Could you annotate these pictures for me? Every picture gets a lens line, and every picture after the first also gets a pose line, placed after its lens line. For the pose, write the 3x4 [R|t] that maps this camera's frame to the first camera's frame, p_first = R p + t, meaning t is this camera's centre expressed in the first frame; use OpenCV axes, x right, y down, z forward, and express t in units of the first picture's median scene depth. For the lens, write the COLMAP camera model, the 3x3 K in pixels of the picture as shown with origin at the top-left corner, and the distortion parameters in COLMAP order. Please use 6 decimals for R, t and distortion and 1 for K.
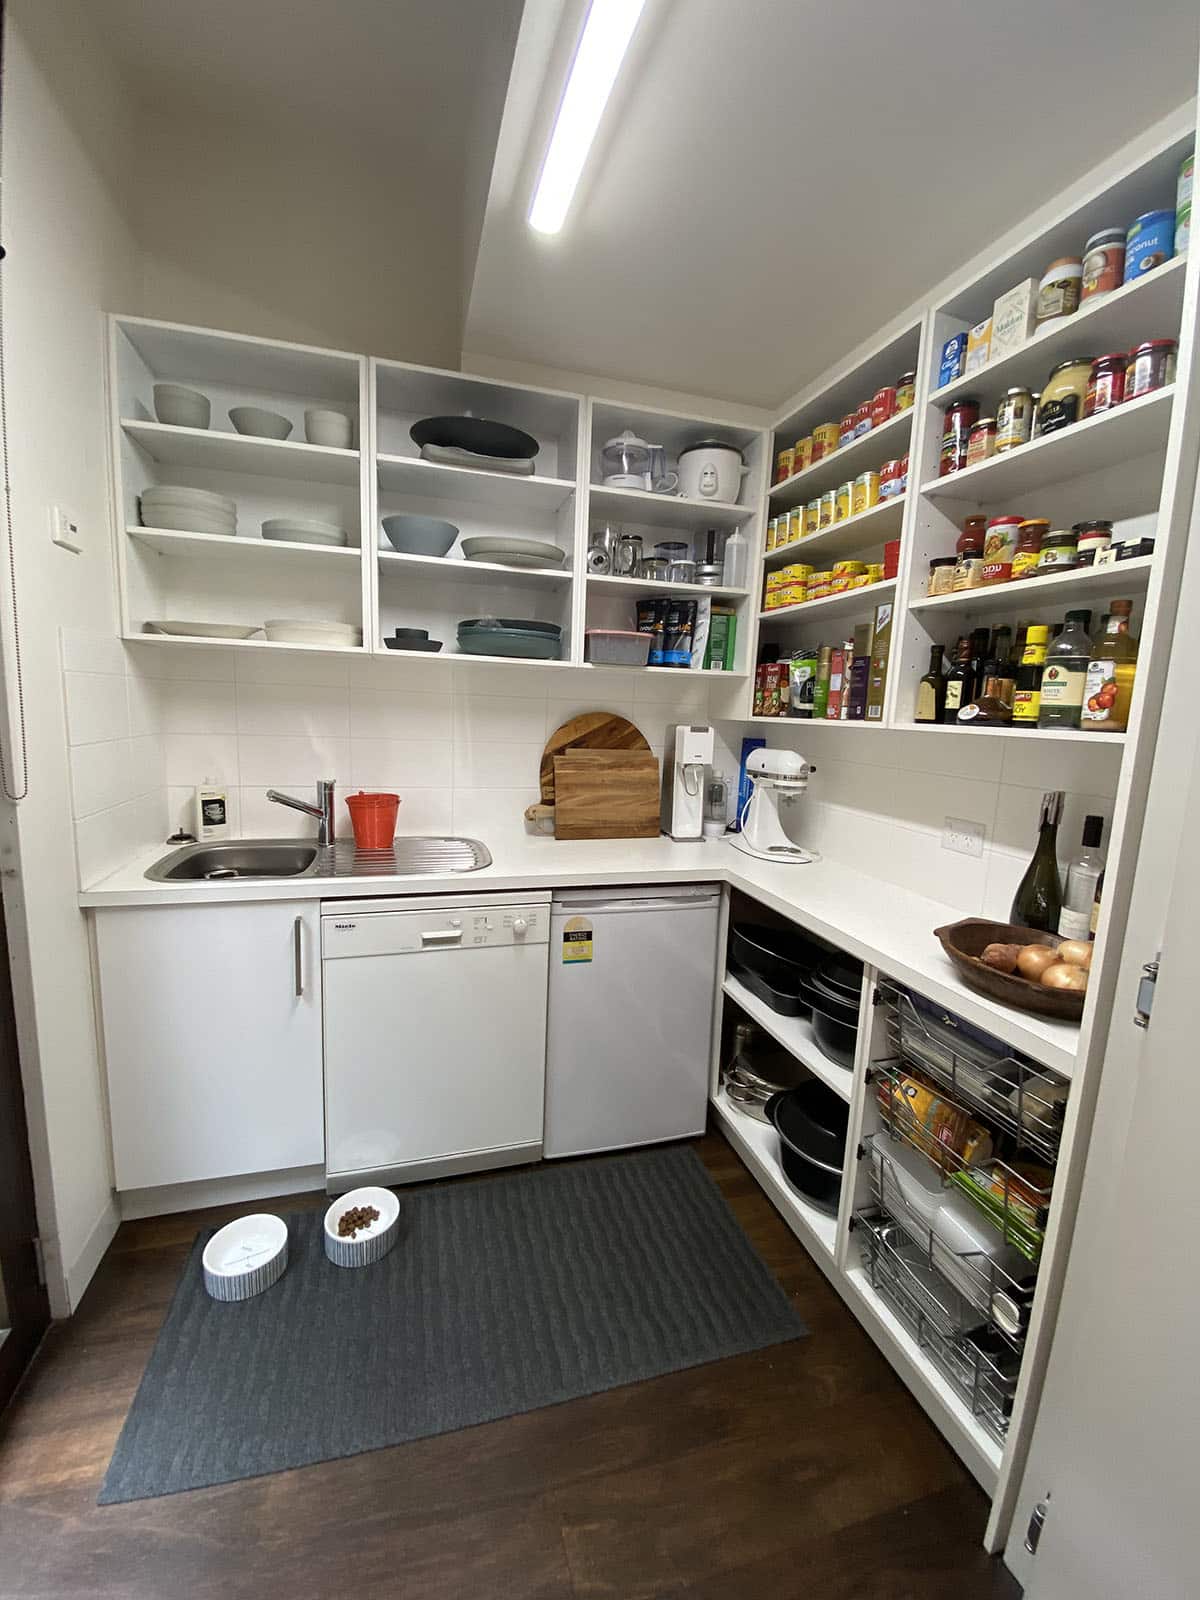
lens RADIAL K [[641.8, 0, 600.0], [0, 641.8, 800.0], [0, 0, 1]] dist [0.000864, -0.012298]
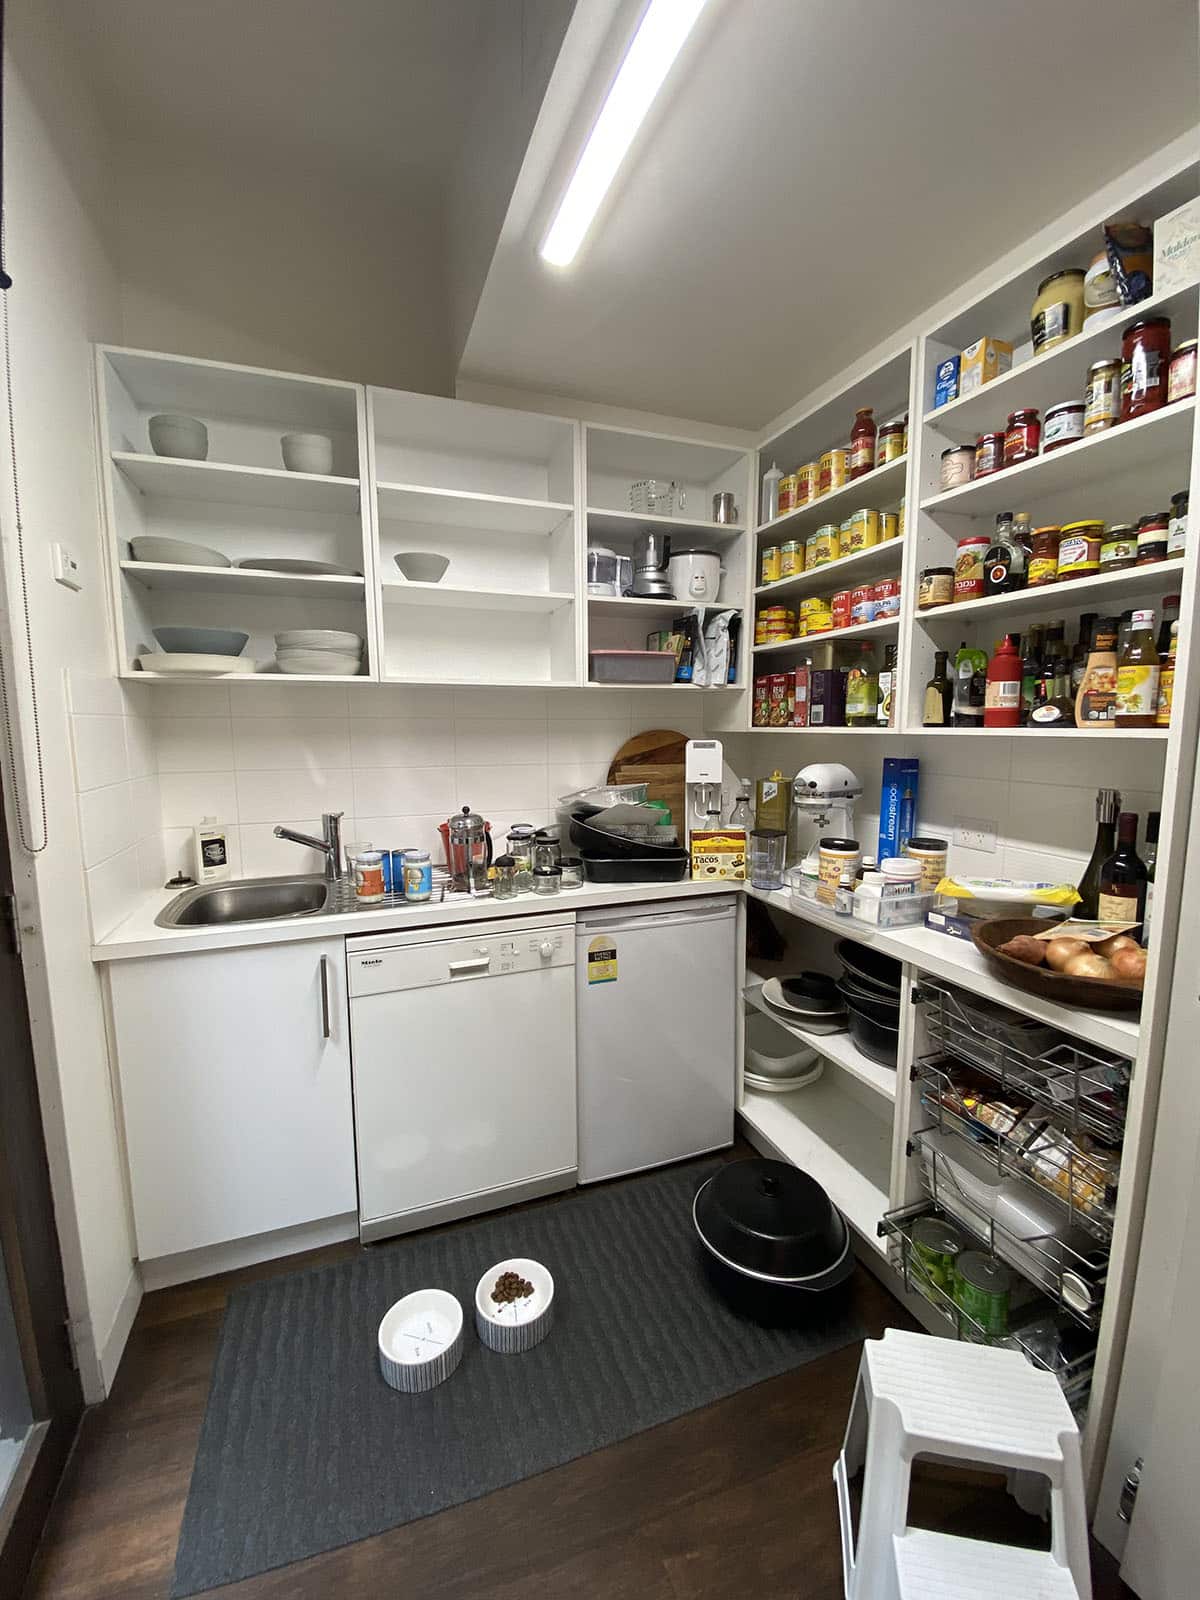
lens RADIAL K [[641.8, 0, 600.0], [0, 641.8, 800.0], [0, 0, 1]] dist [0.000864, -0.012298]
pose [[0.996373, -0.053645, 0.066055, -0.112760], [0.055229, 0.998223, -0.022387, -0.008271], [-0.064737, 0.025954, 0.997565, 0.000618]]
